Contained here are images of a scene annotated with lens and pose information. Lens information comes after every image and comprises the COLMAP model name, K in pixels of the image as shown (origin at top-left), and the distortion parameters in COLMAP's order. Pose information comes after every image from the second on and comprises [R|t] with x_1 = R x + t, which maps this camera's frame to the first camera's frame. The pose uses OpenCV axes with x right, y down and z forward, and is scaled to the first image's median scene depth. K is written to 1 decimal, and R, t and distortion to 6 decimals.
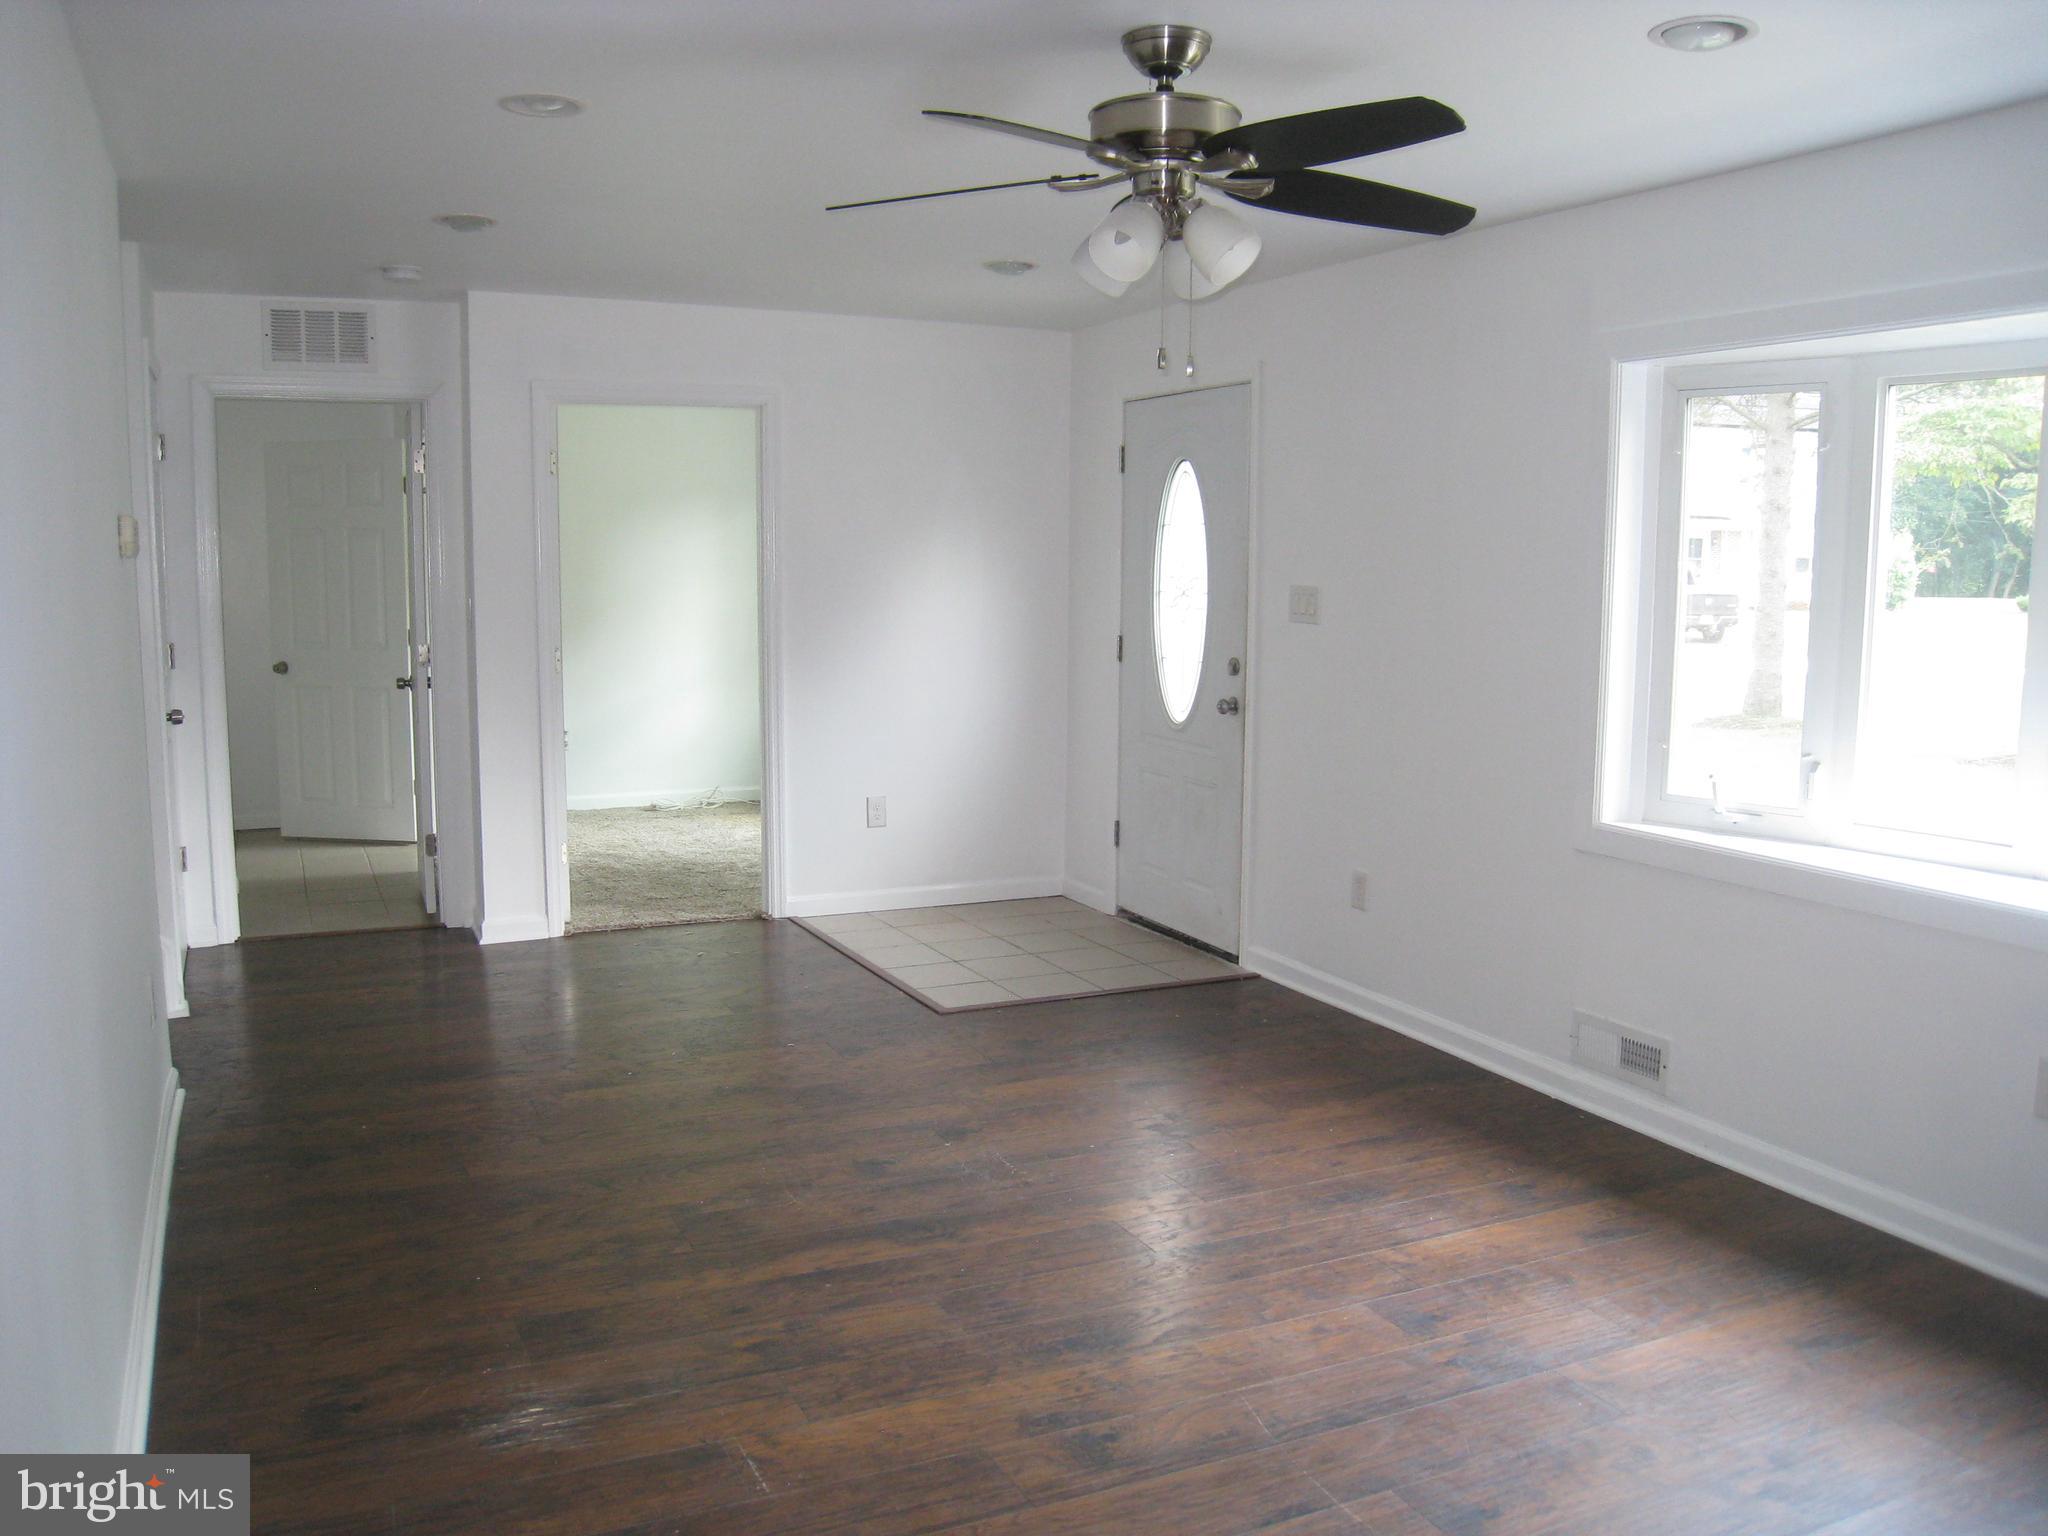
lens RADIAL K [[1676.0, 0, 1026.0], [0, 1676.0, 786.9], [0, 0, 1]] dist [-0.164788, 0.106974]
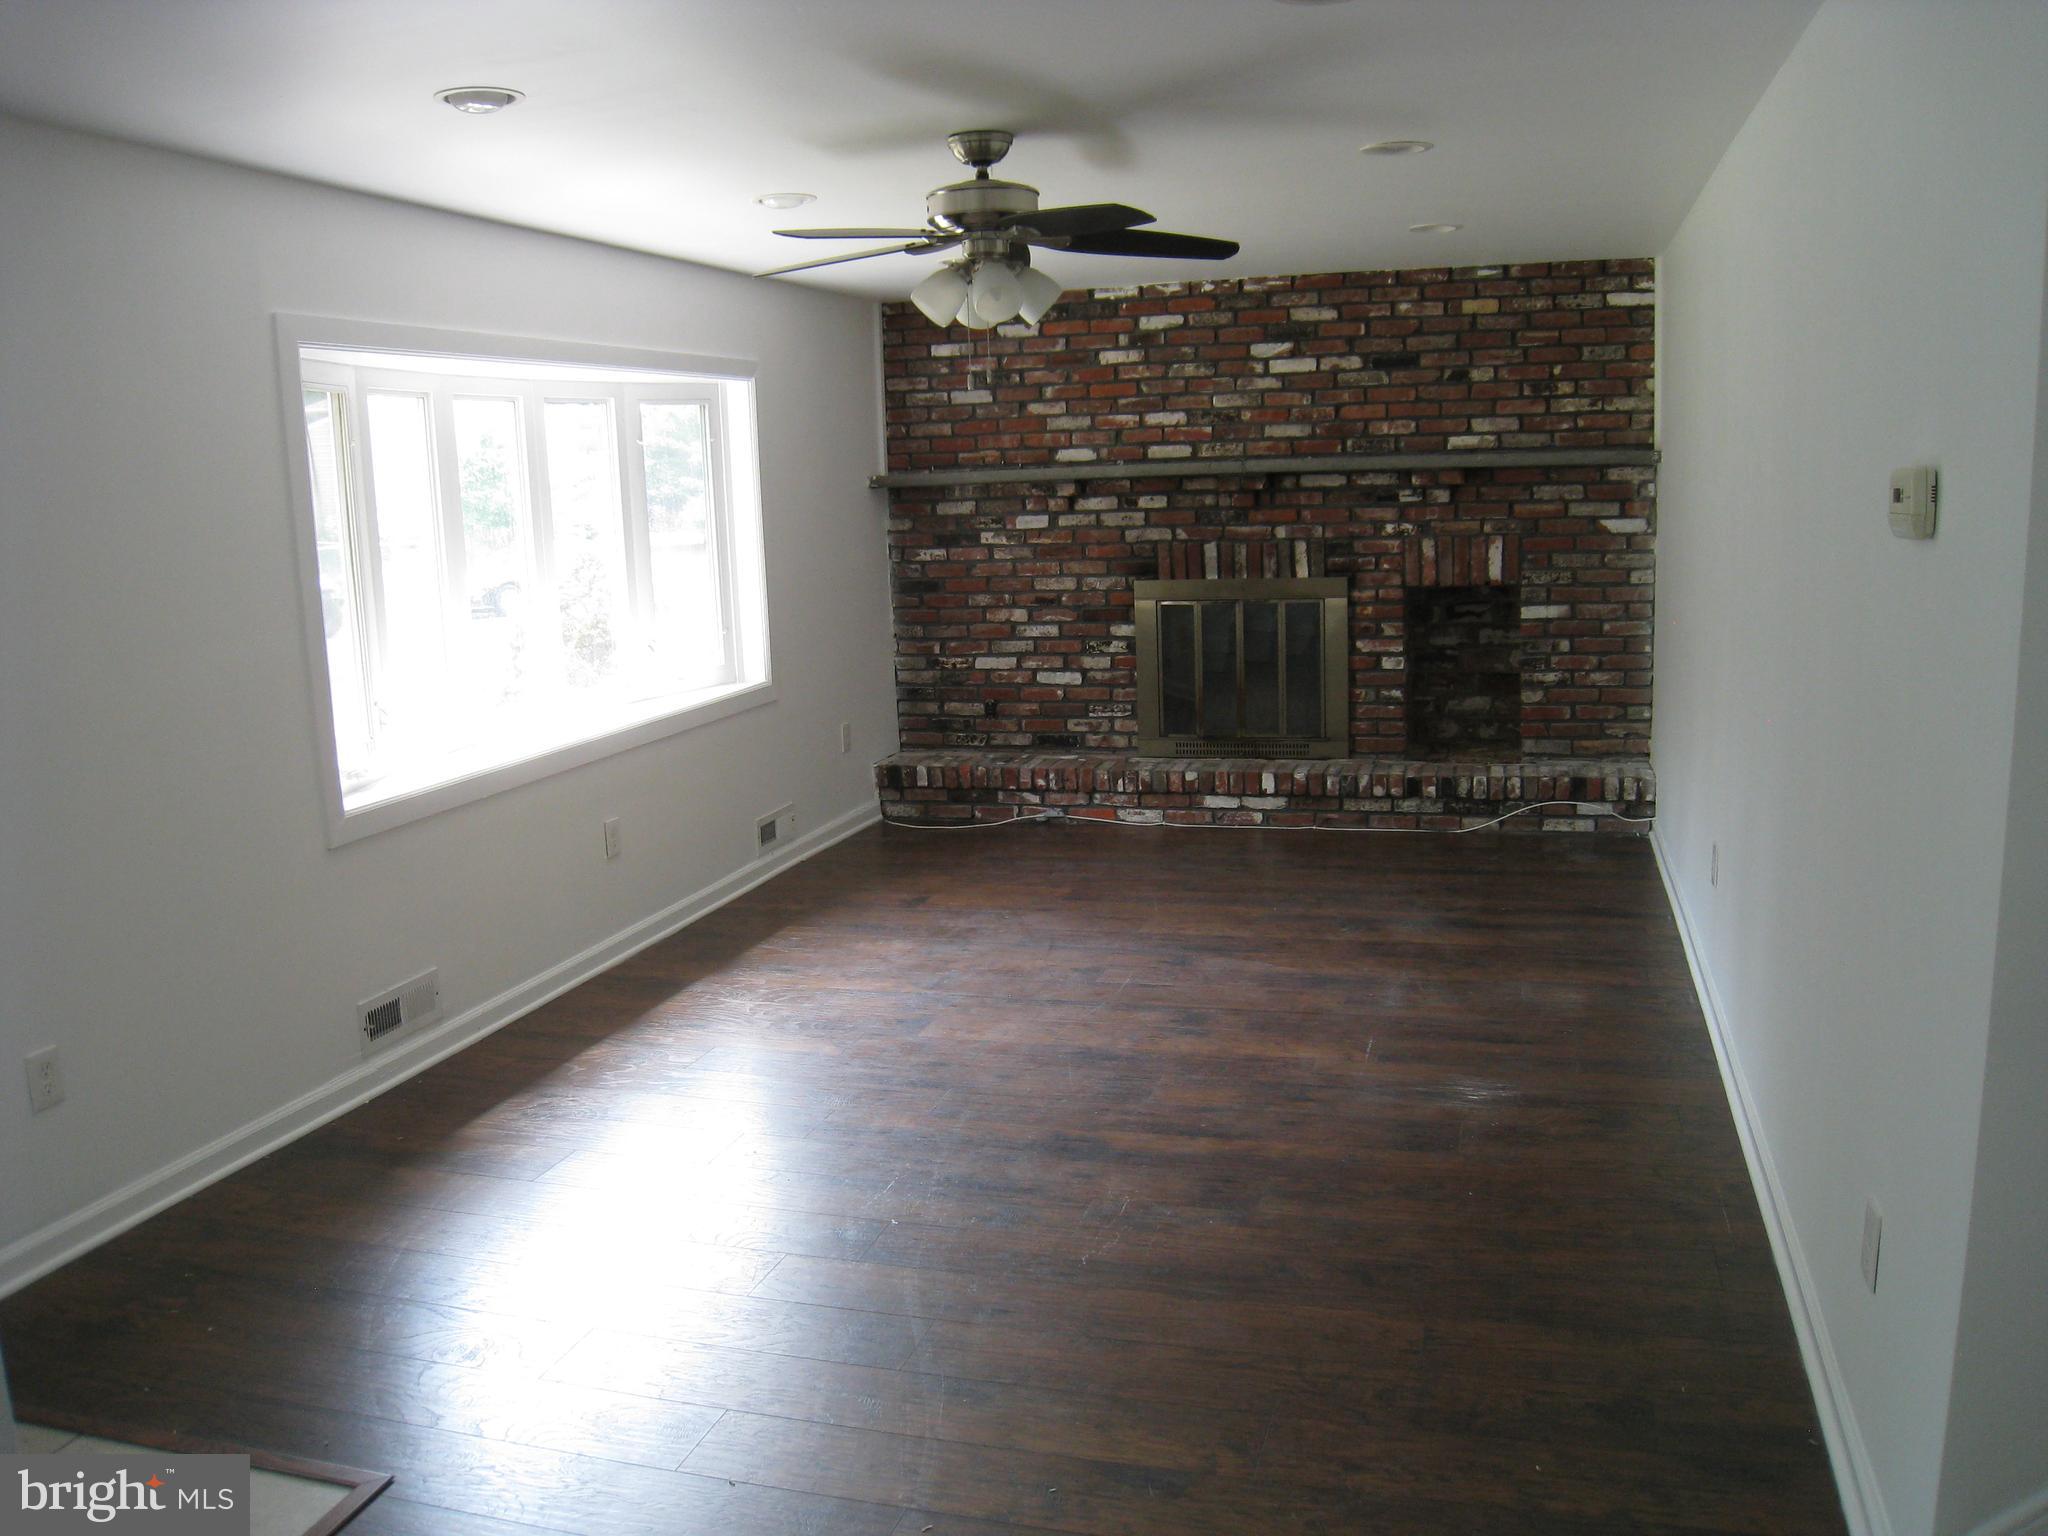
lens RADIAL K [[1676.0, 0, 1026.0], [0, 1676.0, 786.9], [0, 0, 1]] dist [-0.164788, 0.106974]
pose [[-0.738154, -0.104206, 0.666536, -0.892205], [0.121752, 0.951199, 0.283544, -0.324441], [-0.663555, 0.290451, -0.689444, 2.041259]]
